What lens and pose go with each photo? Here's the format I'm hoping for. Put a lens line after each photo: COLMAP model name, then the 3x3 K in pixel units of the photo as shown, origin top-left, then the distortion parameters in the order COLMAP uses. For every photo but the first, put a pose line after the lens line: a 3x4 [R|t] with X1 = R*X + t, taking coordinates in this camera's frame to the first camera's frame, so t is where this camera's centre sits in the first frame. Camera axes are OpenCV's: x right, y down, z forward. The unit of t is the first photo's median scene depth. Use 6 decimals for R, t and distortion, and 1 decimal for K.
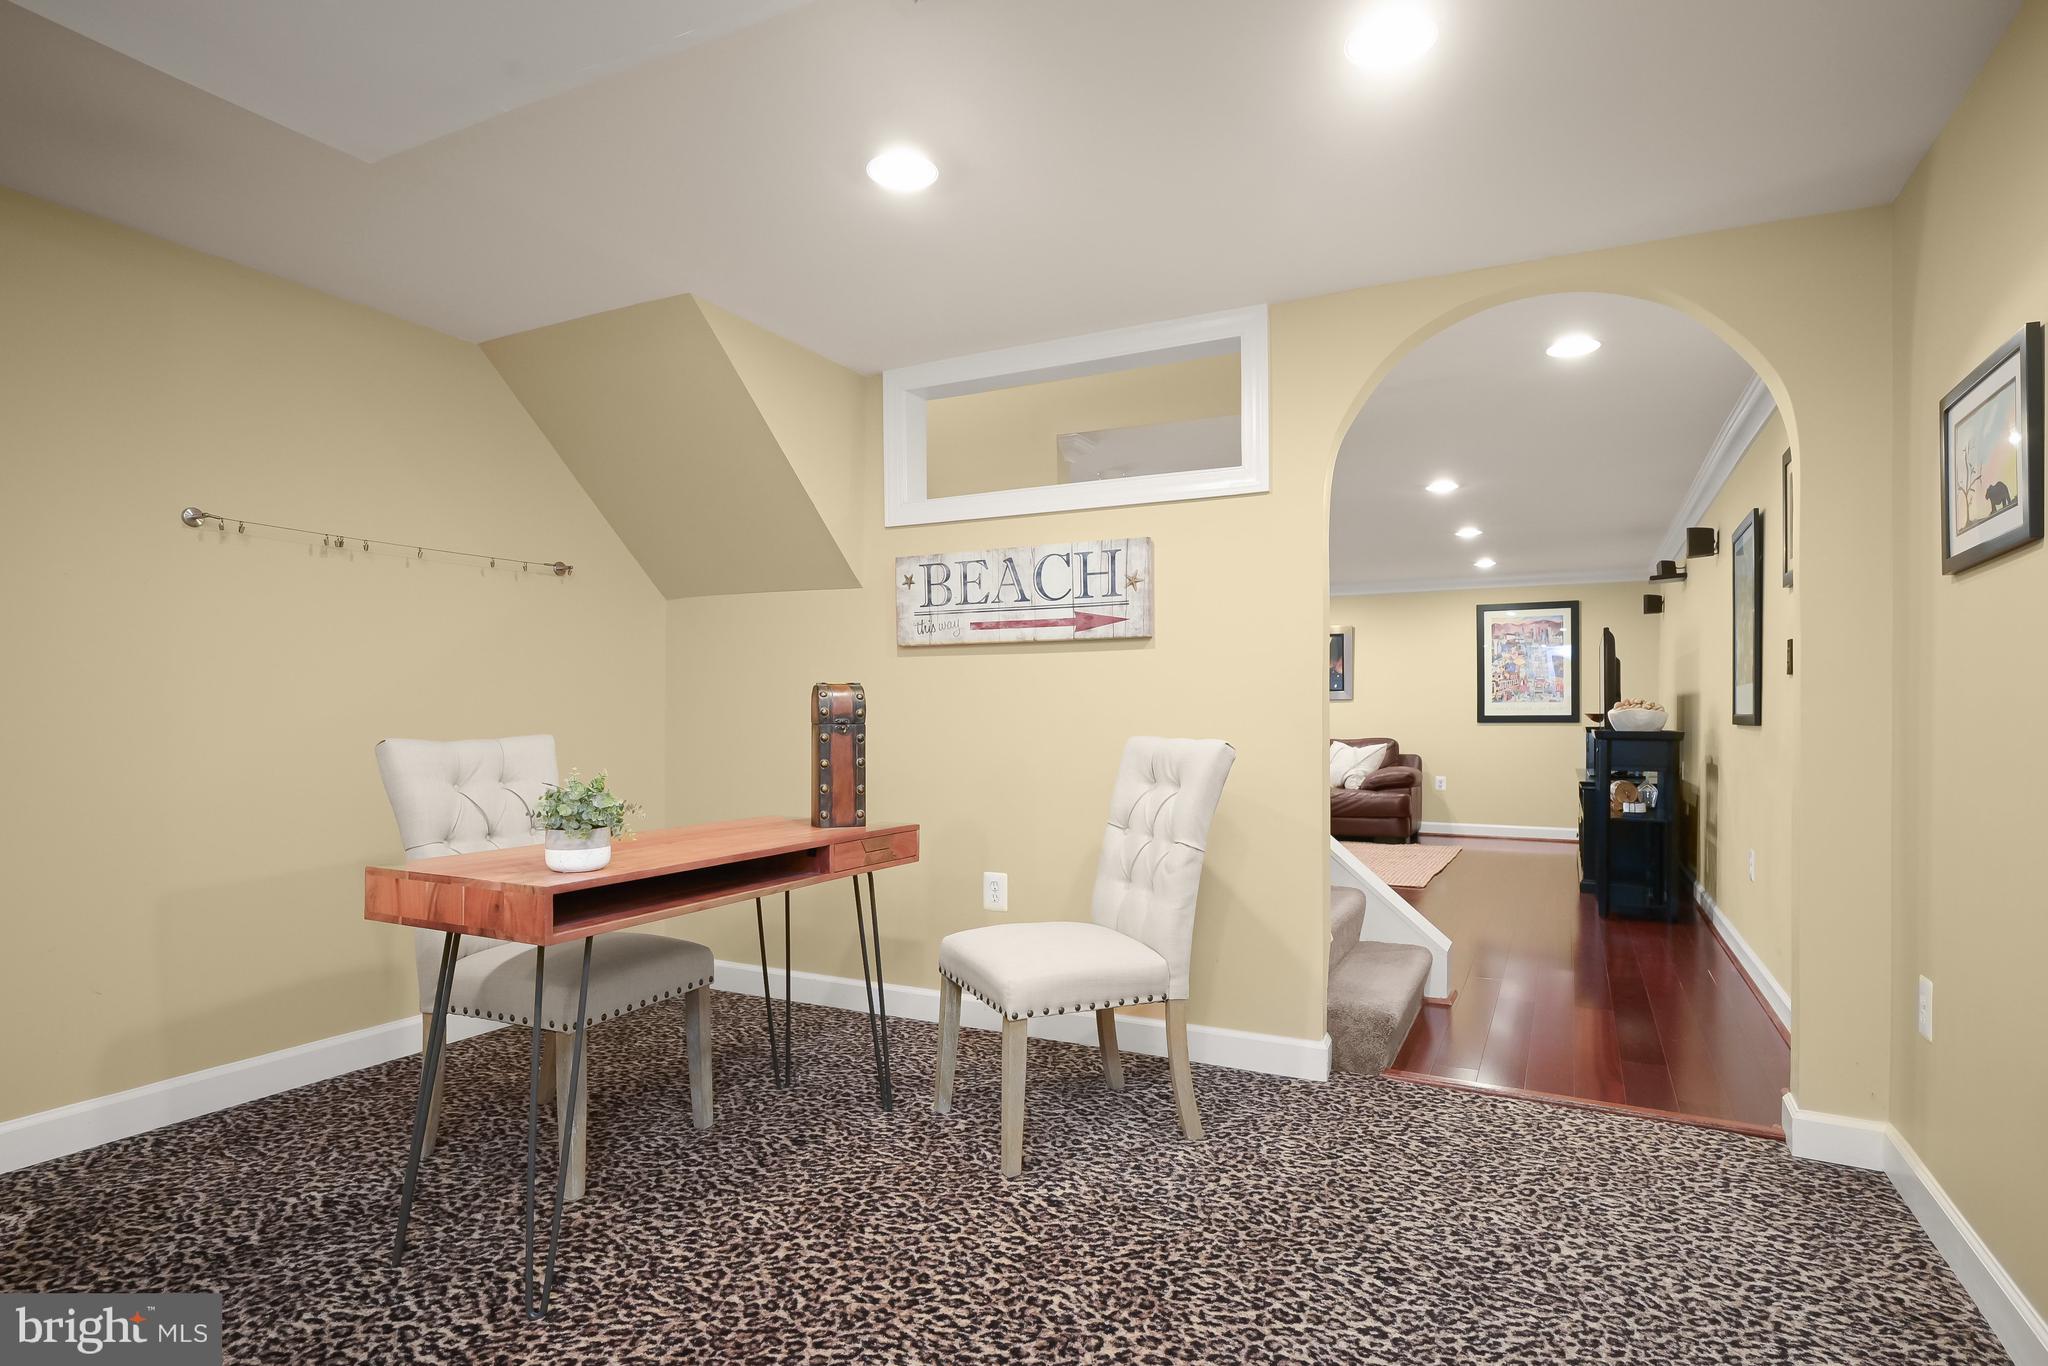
lens RADIAL K [[1129.7, 0, 1037.8], [0, 1129.7, 698.2], [0, 0, 1]] dist [0.026210, 0.000876]
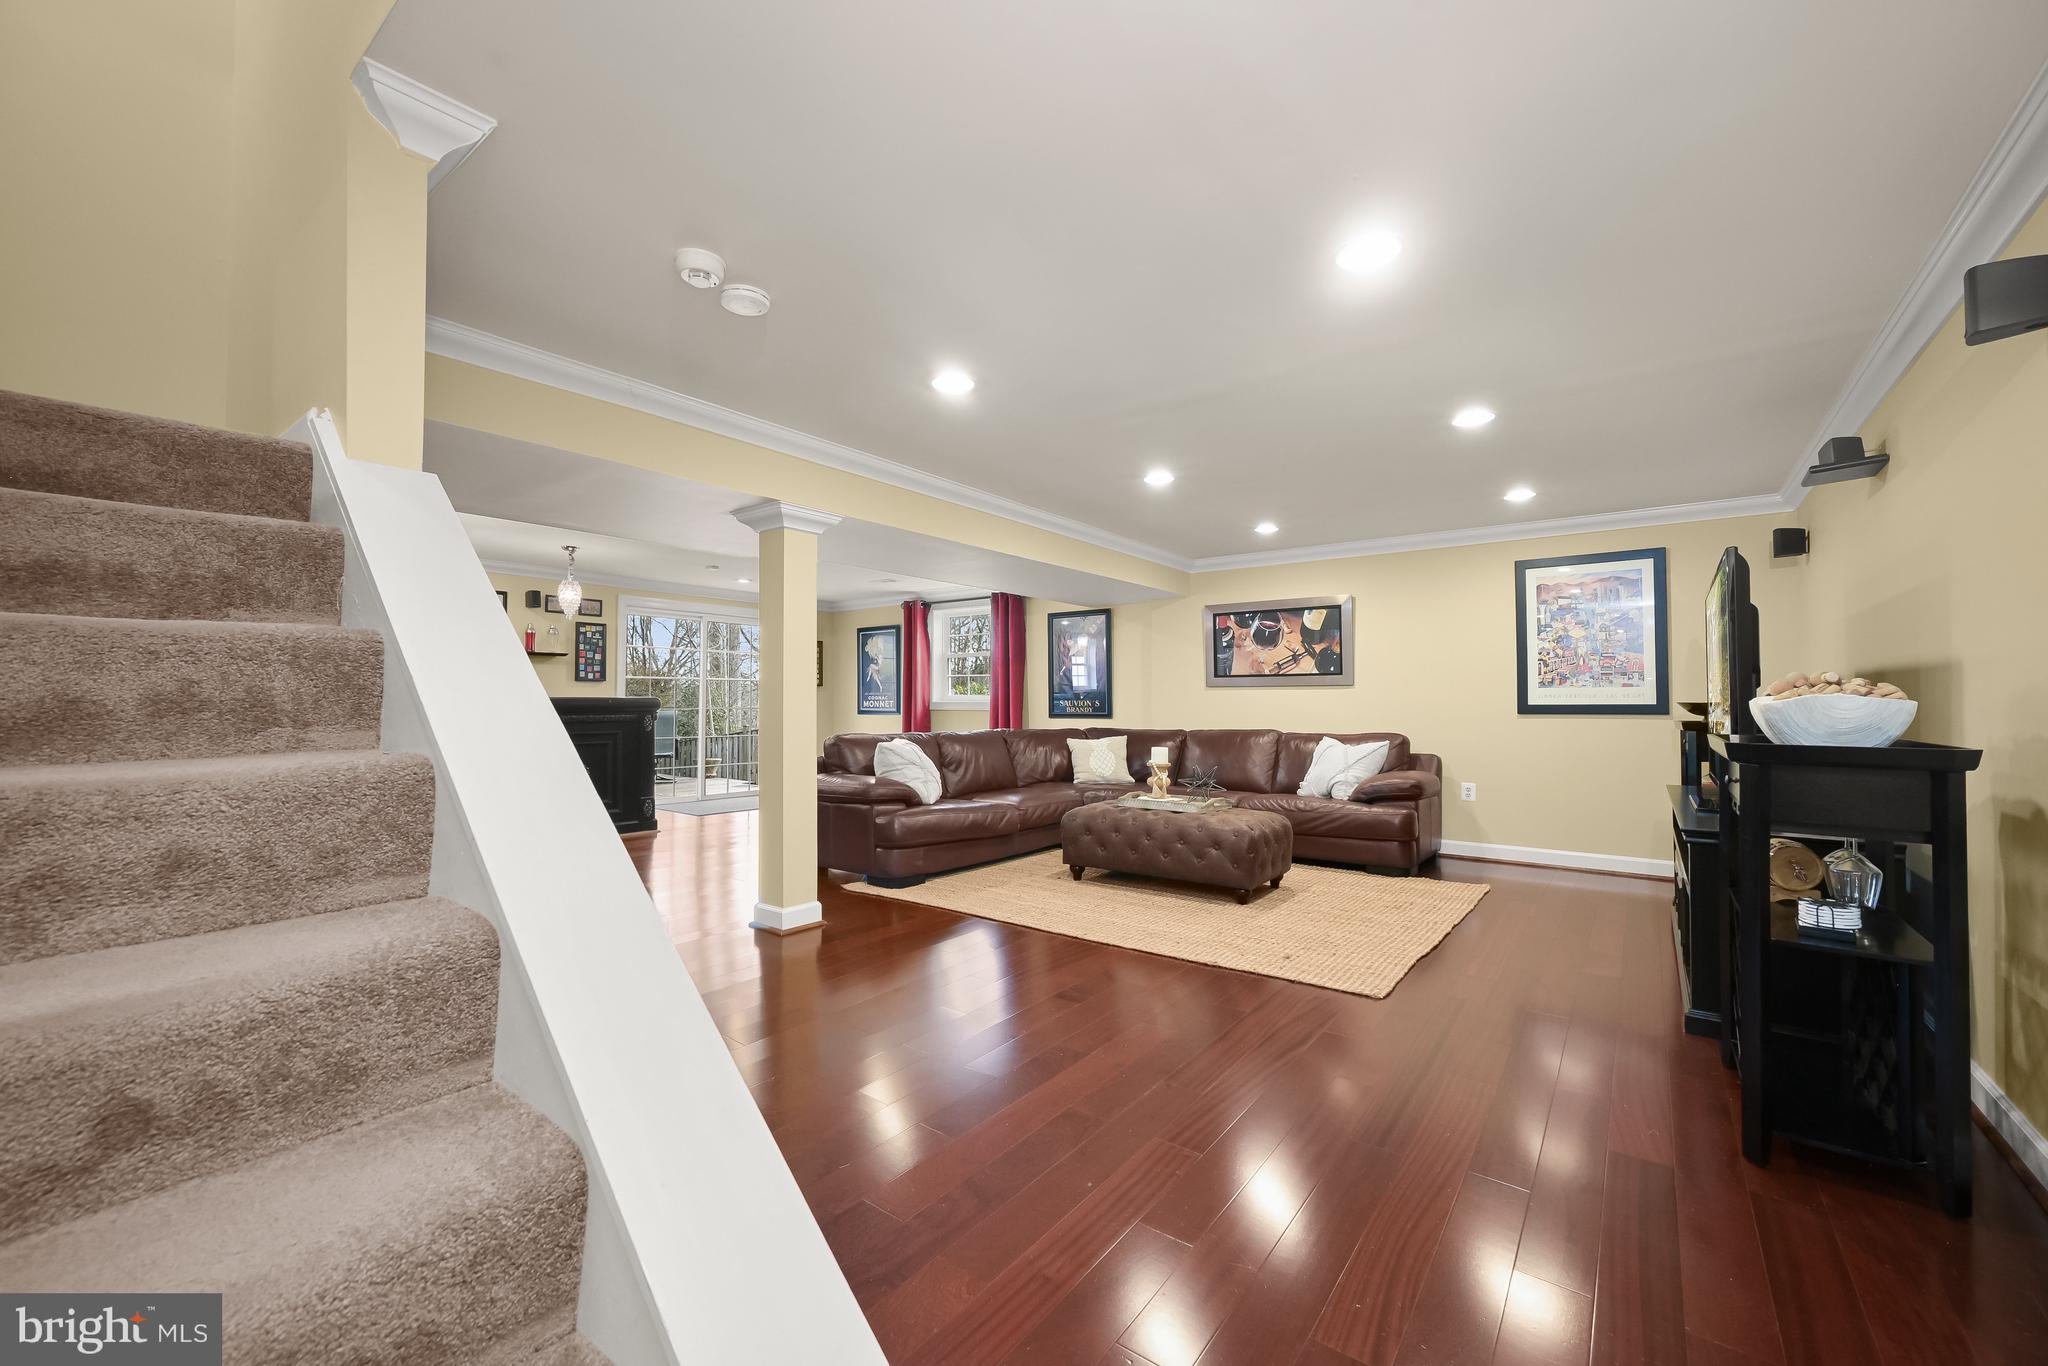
lens RADIAL K [[809.4, 0, 1031.8], [0, 809.4, 674.9], [0, 0, 1]] dist [-0.000146, 0.000674]
pose [[0.977731, -0.008334, -0.209695, 0.185858], [0.004741, 0.999833, -0.017634, 0.003272], [0.209807, 0.016247, 0.977608, 0.406111]]
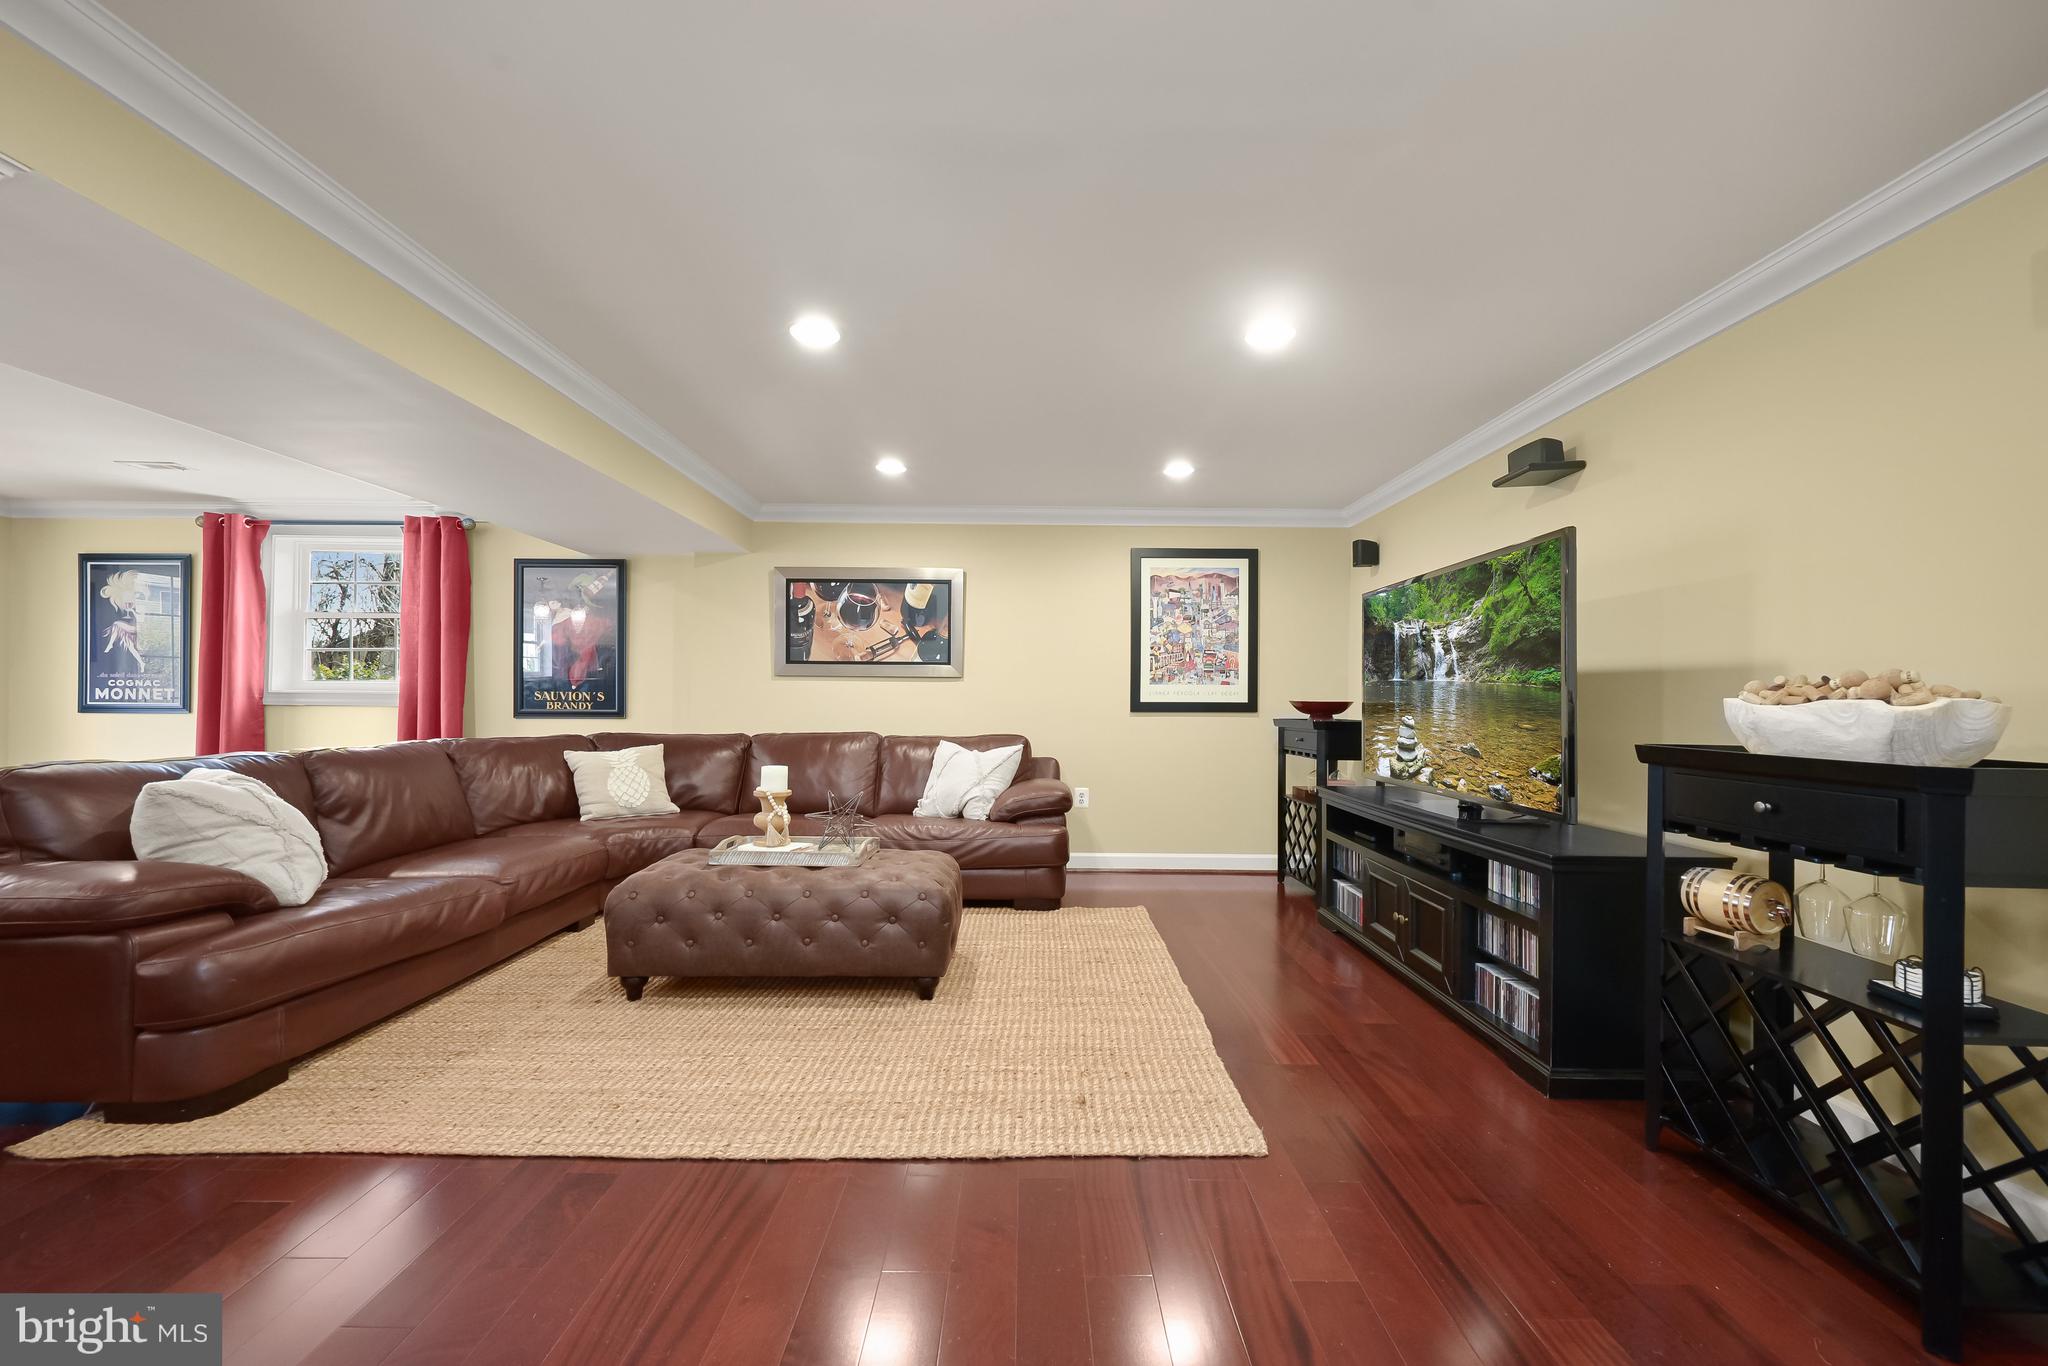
lens RADIAL K [[809.4, 0, 1009.3], [0, 809.4, 685.1], [0, 0, 1]] dist [-0.000146, 0.000674]
pose [[0.908643, 0.013565, 0.417353, 0.106825], [-0.014710, 0.999892, -0.000471, 0.006036], [-0.417314, -0.005711, 0.908744, 0.582278]]
